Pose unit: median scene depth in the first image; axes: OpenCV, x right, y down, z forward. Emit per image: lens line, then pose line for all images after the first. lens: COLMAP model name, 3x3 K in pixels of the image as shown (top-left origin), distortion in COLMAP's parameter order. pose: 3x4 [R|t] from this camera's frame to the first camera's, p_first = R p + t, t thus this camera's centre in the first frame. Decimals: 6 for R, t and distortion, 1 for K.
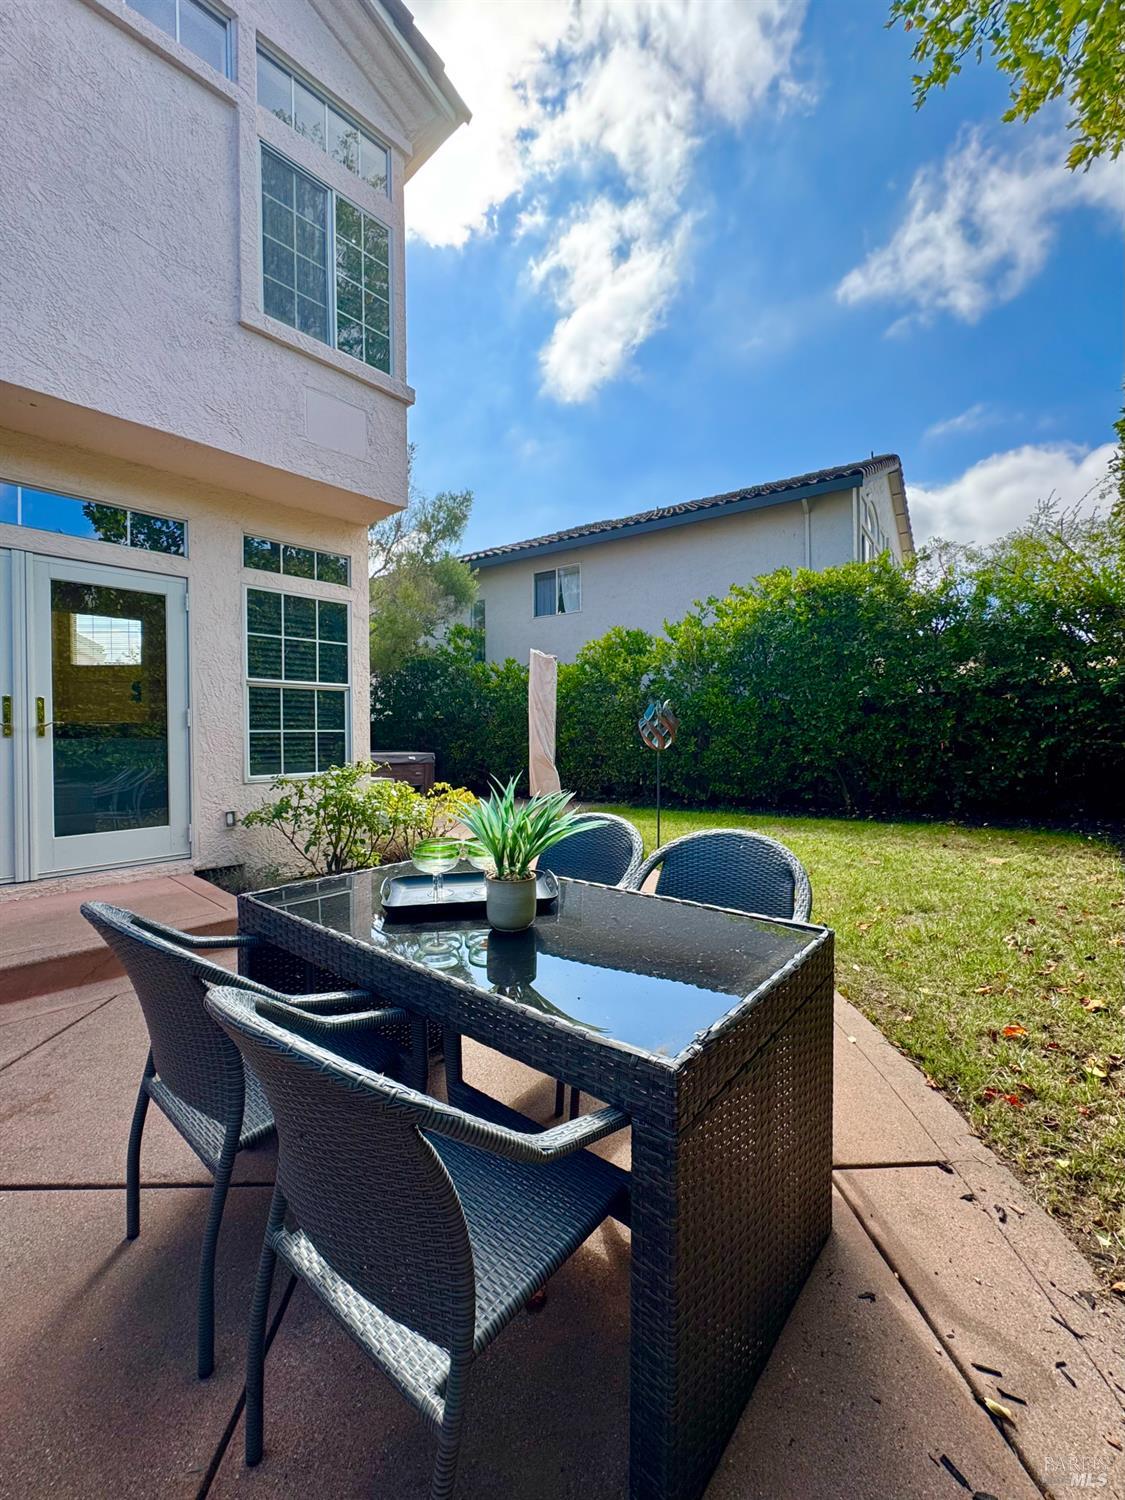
lens RADIAL K [[610.3, 0, 540.3], [0, 610.3, 742.3], [0, 0, 1]] dist [-0.004672, 0.000968]
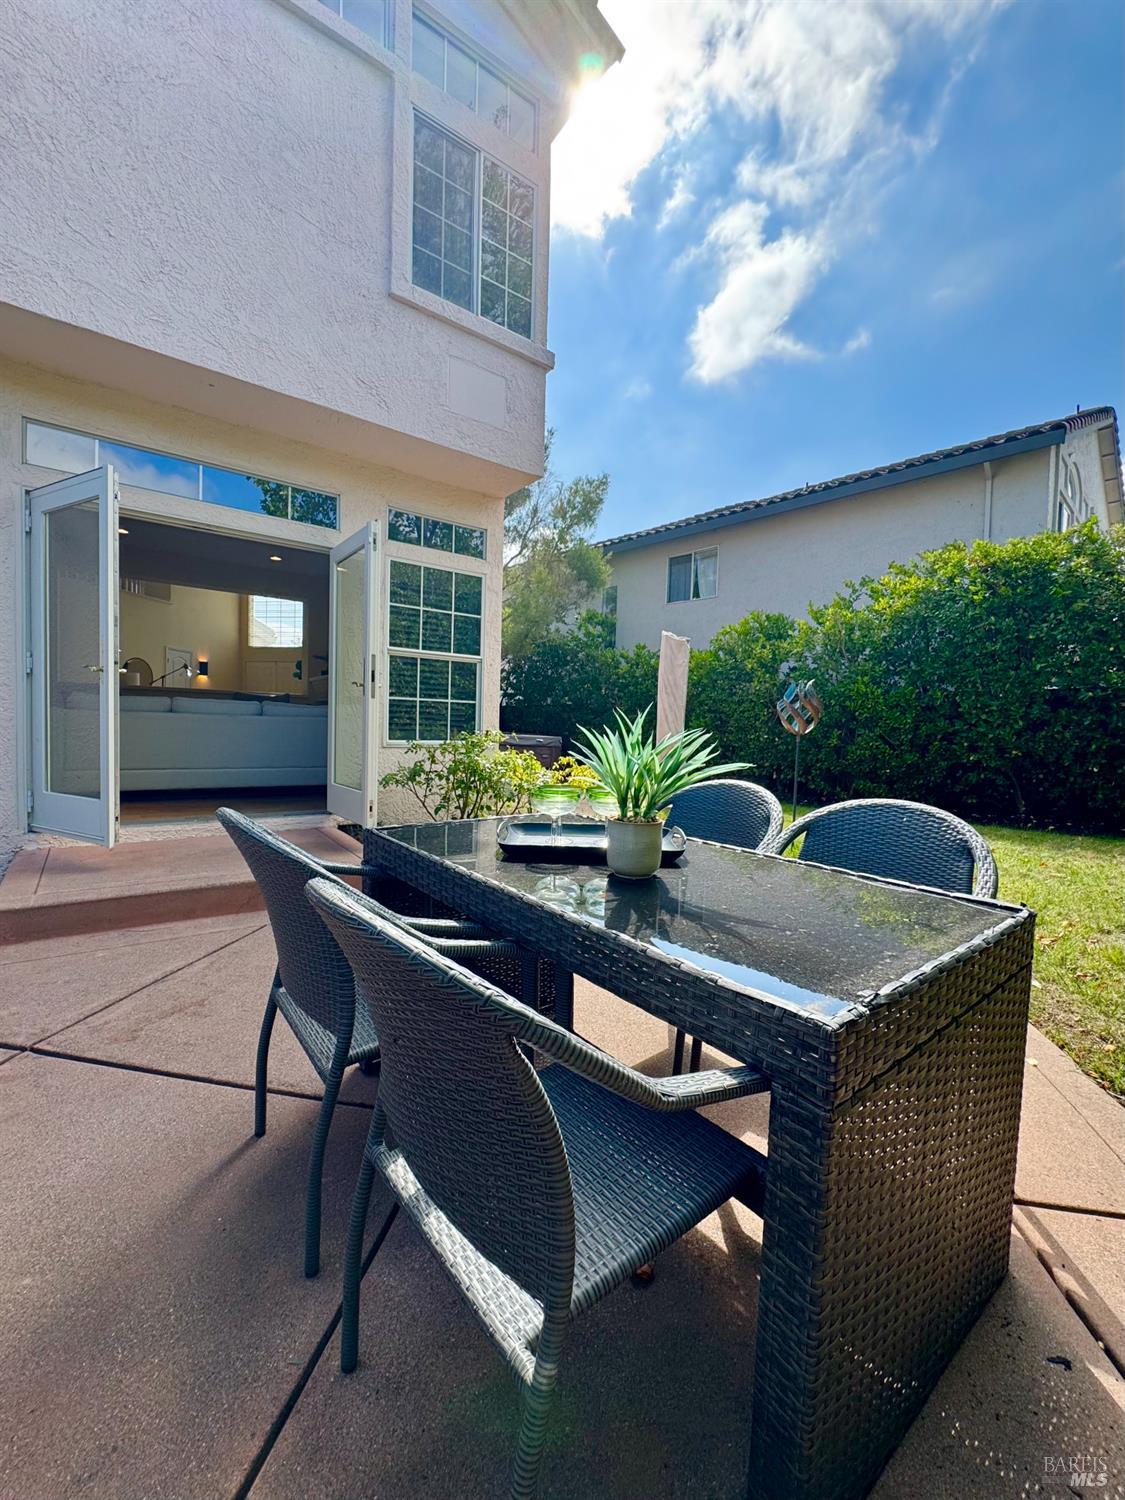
lens RADIAL K [[610.3, 0, 540.3], [0, 610.3, 742.3], [0, 0, 1]] dist [-0.004672, 0.000968]
pose [[0.978002, 0.042623, -0.204195, -0.004215], [-0.037150, 0.998842, 0.030561, 0.073828], [0.205261, -0.022303, 0.978453, 0.071349]]
